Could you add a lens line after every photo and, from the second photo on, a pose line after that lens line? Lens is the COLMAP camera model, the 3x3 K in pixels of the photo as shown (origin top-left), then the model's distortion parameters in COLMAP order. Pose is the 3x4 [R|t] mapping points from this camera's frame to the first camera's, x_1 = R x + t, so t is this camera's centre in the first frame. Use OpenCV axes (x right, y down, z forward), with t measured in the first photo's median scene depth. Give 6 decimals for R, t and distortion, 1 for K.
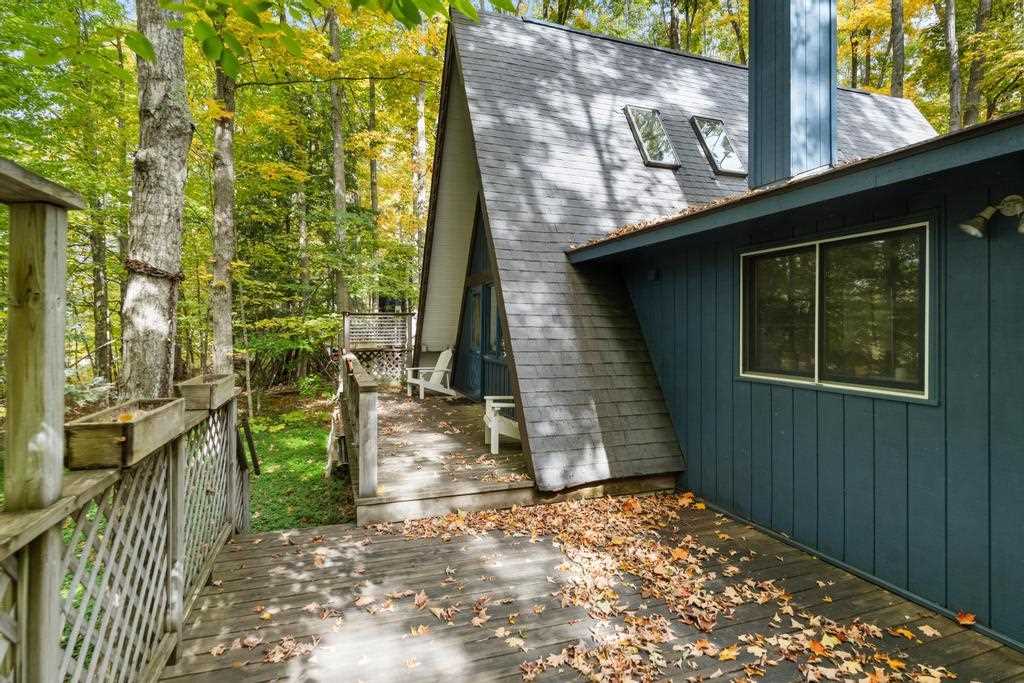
lens RADIAL K [[518.0, 0, 511.6], [0, 518.0, 324.3], [0, 0, 1]] dist [0.000756, -0.000009]
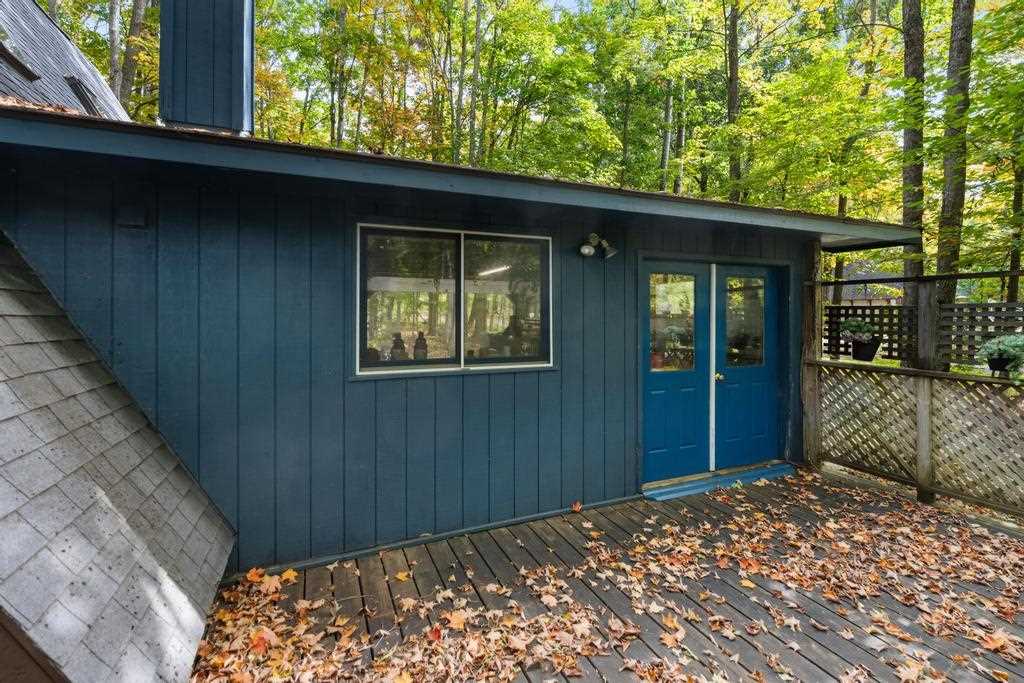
lens RADIAL K [[461.5, 0, 514.2], [0, 461.5, 315.7], [0, 0, 1]] dist [-0.000383, 0.000094]
pose [[-0.067248, -0.006528, 0.997715, -0.111974], [-0.007147, 0.999956, 0.006061, 0.000818], [-0.997711, -0.006723, -0.067292, 0.318321]]
